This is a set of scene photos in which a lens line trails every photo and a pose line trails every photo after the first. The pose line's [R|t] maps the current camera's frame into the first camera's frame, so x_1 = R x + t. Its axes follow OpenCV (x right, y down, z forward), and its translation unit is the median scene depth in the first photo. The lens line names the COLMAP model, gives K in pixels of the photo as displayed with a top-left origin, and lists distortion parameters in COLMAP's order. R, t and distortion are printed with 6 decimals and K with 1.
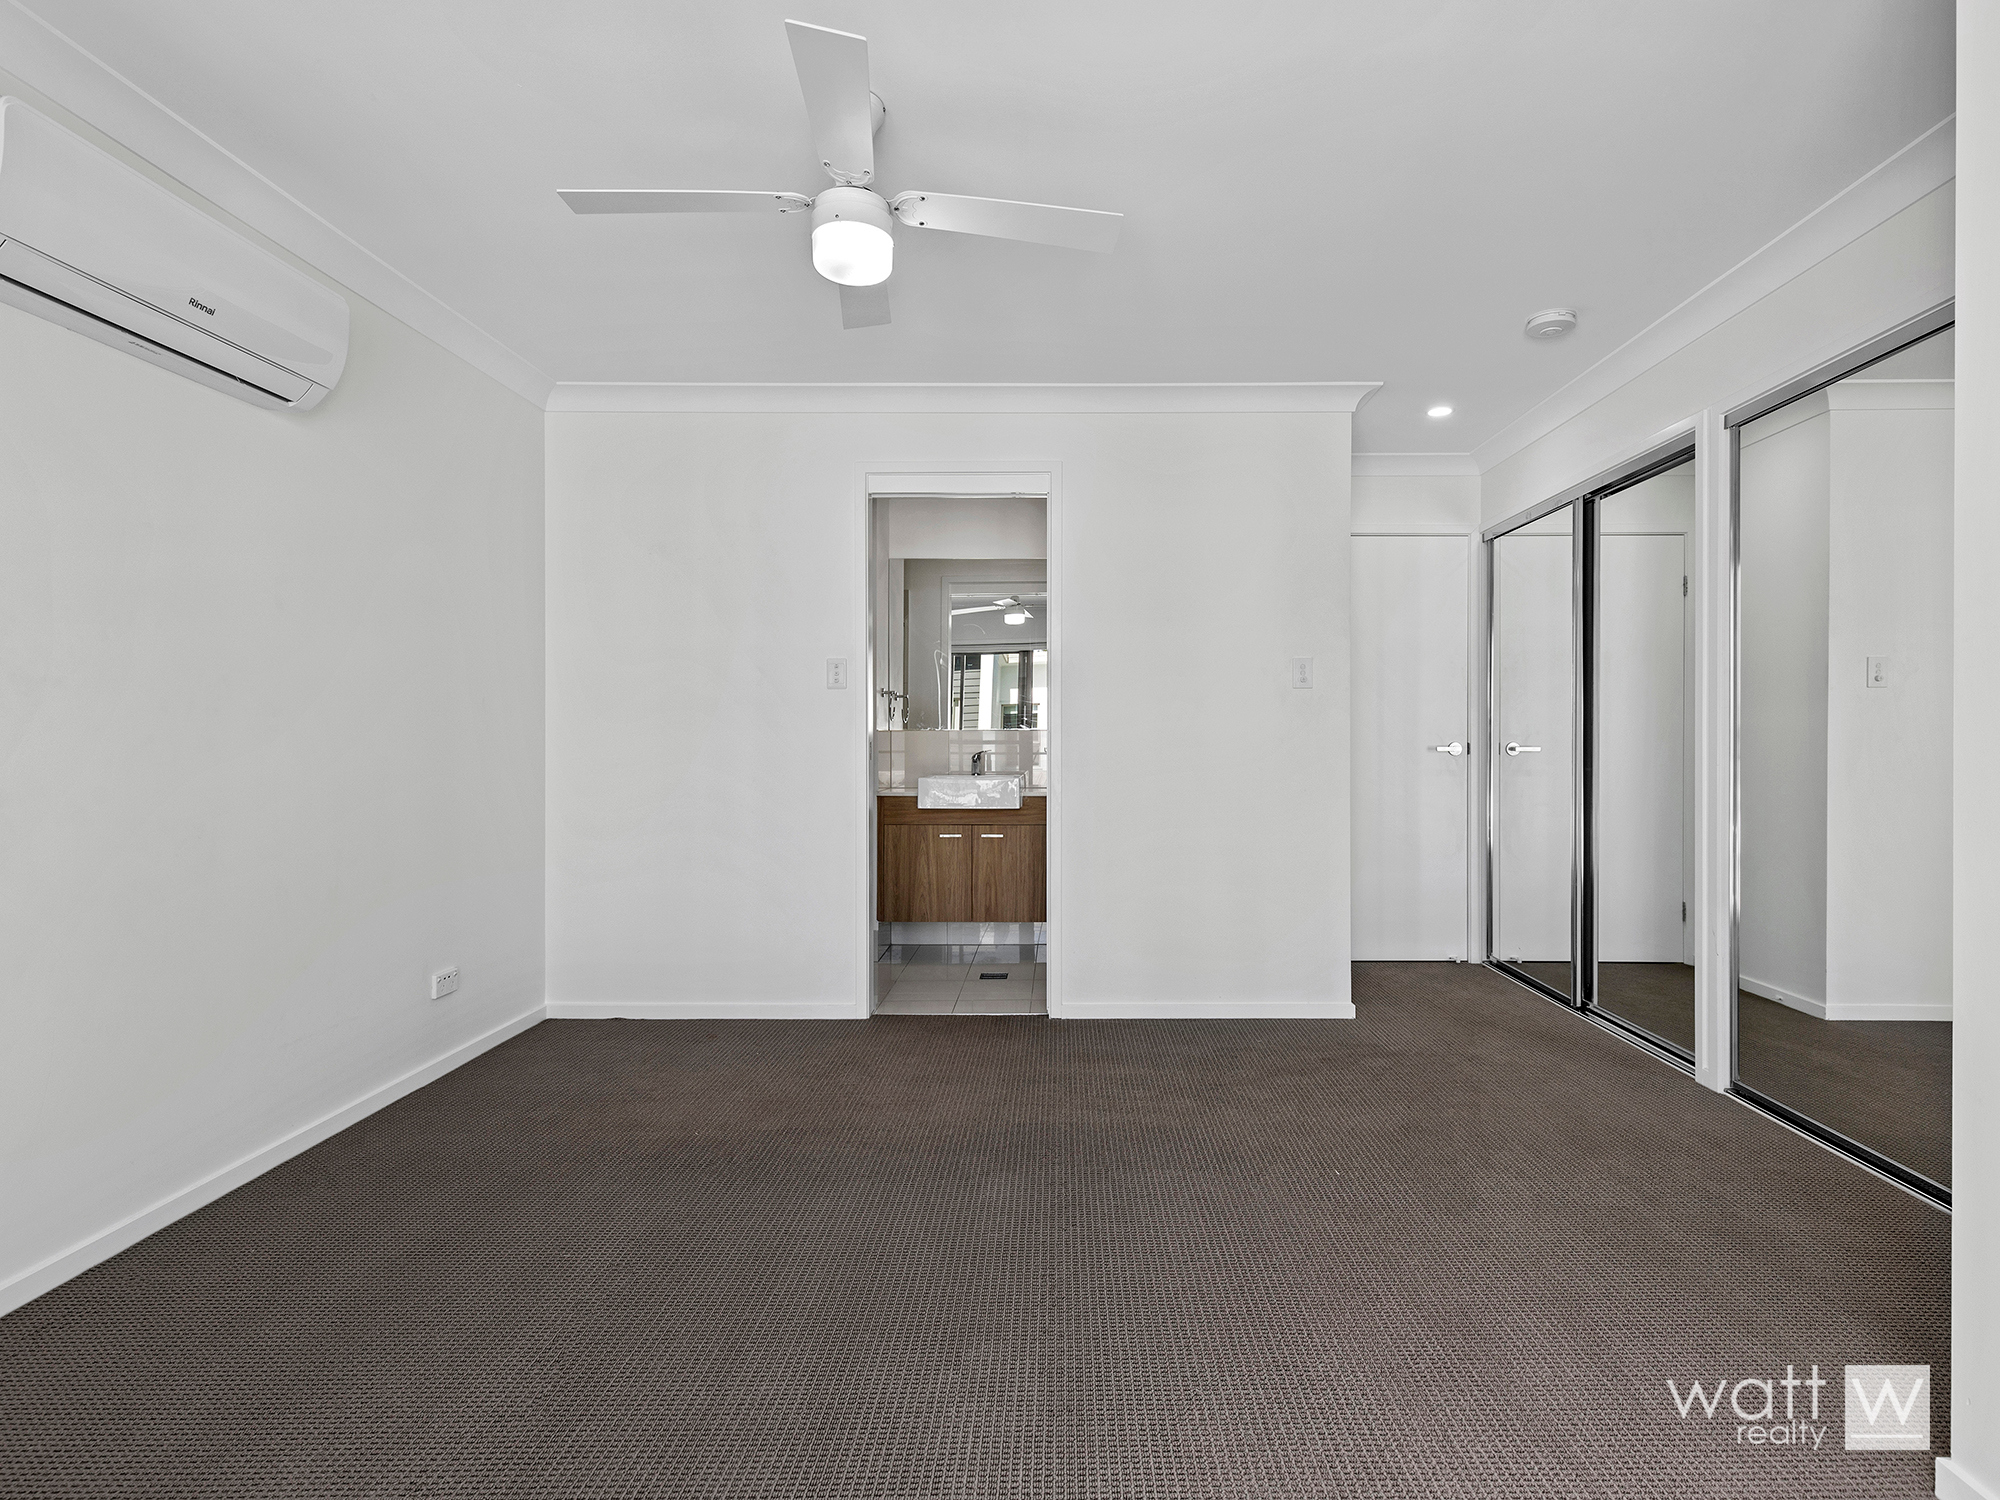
lens RADIAL K [[1110.5, 0, 1000.0], [0, 1110.5, 750.0], [0, 0, 1]] dist [-0.004699, -0.000574]
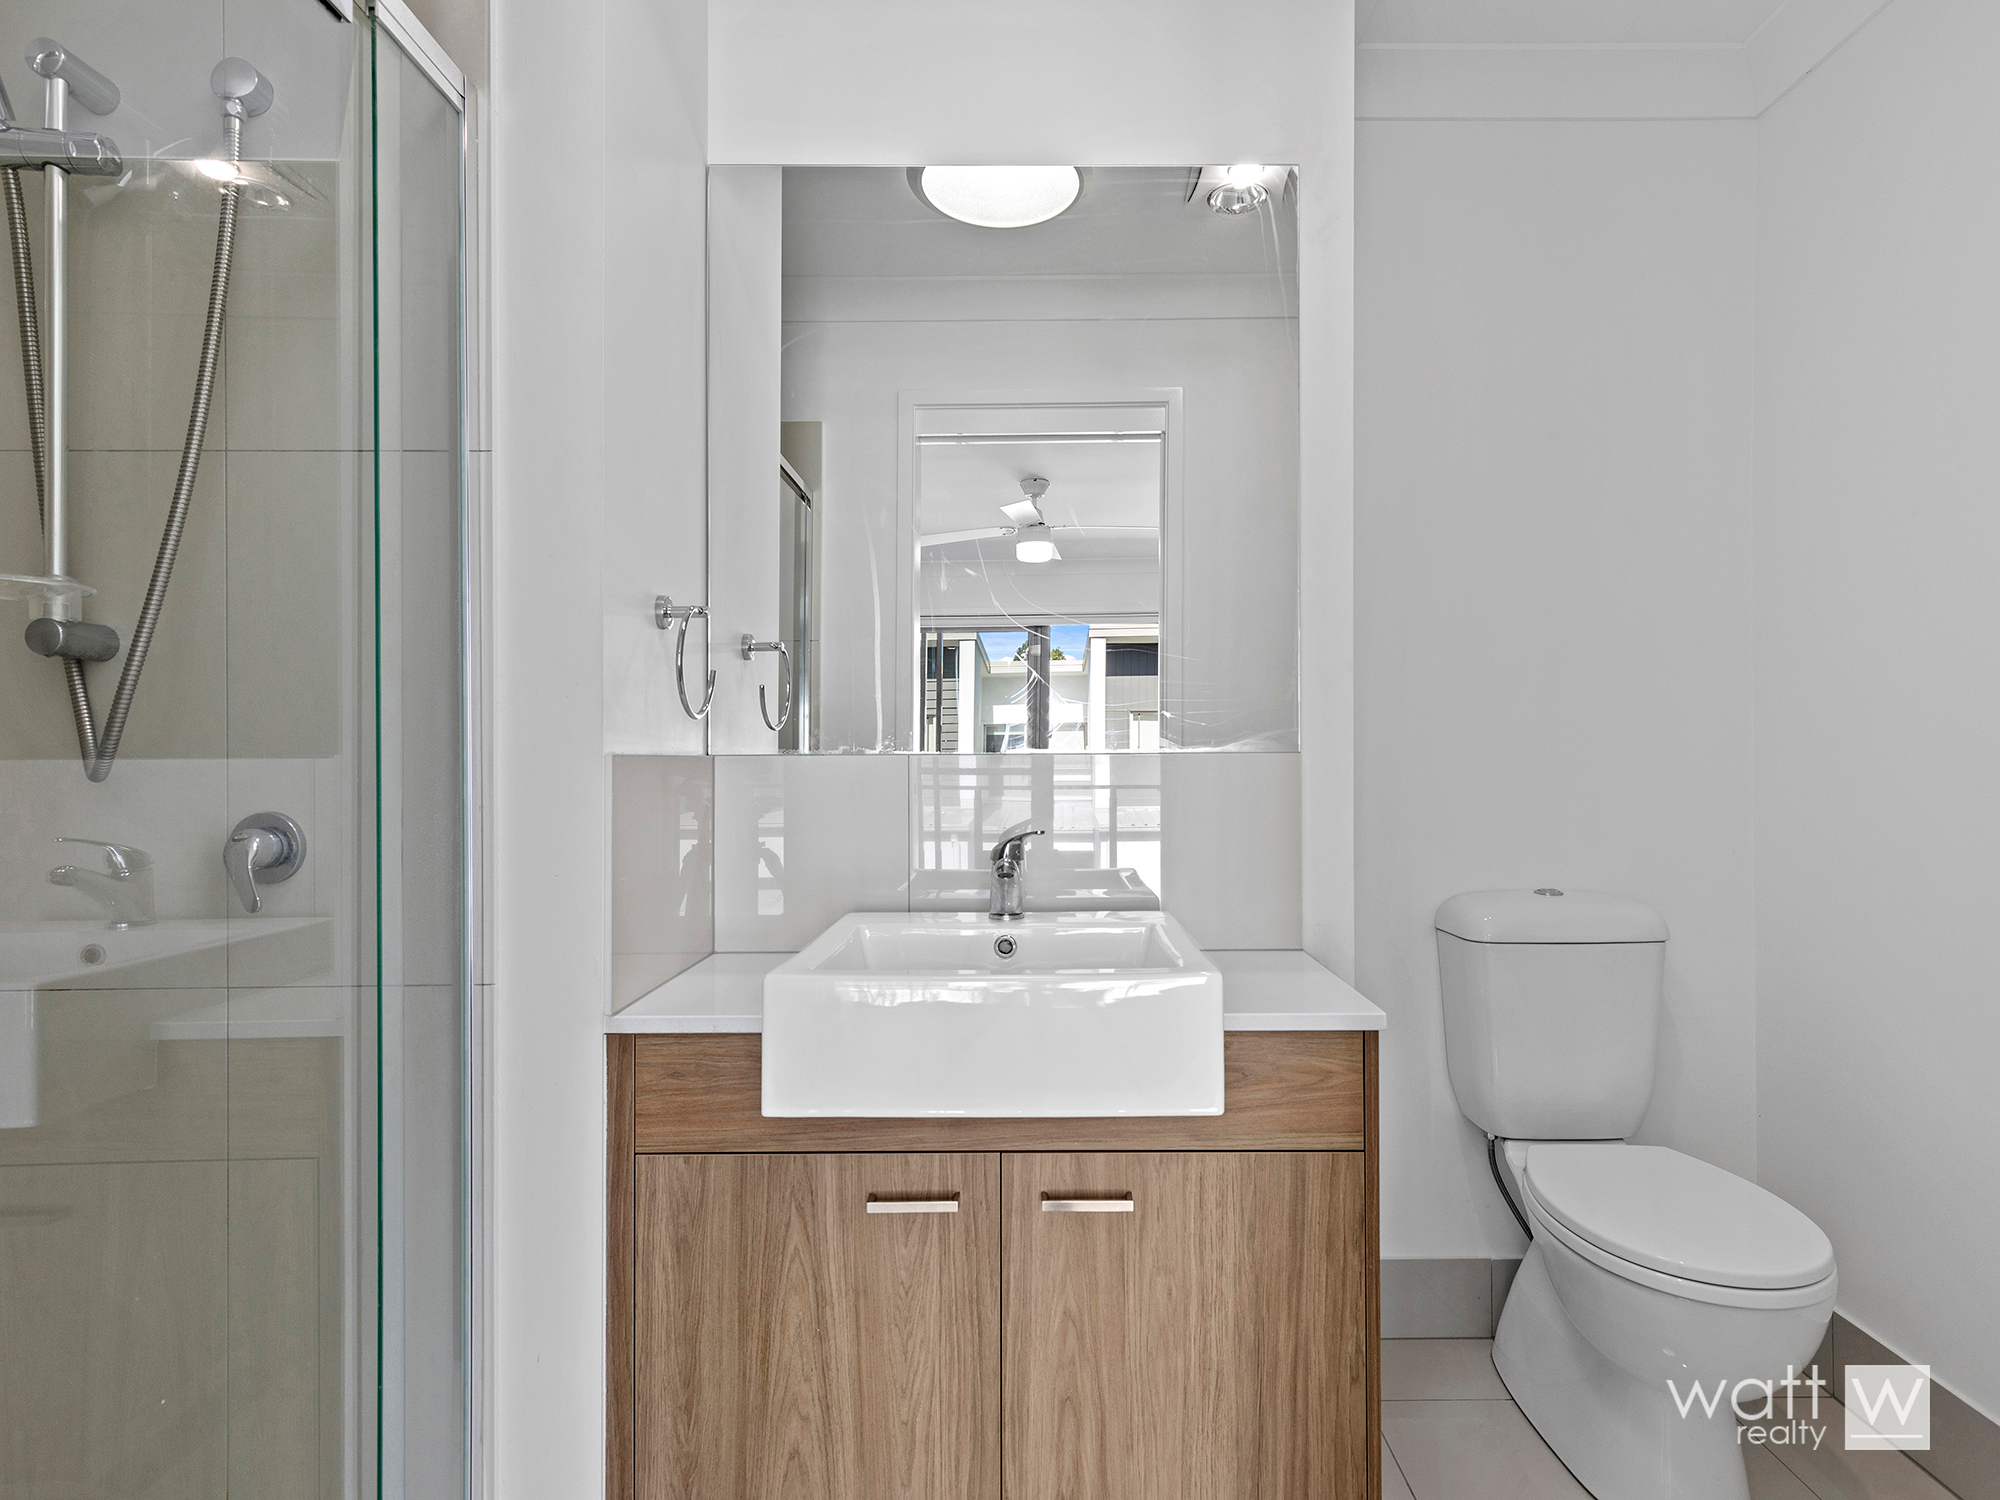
lens RADIAL K [[1110.5, 0, 1000.0], [0, 1110.5, 750.0], [0, 0, 1]] dist [-0.004699, -0.000574]
pose [[0.999633, -0.017389, 0.020753, -0.026149], [0.017783, 0.999662, -0.018968, -0.012515], [-0.020416, 0.019330, 0.999605, 0.683719]]
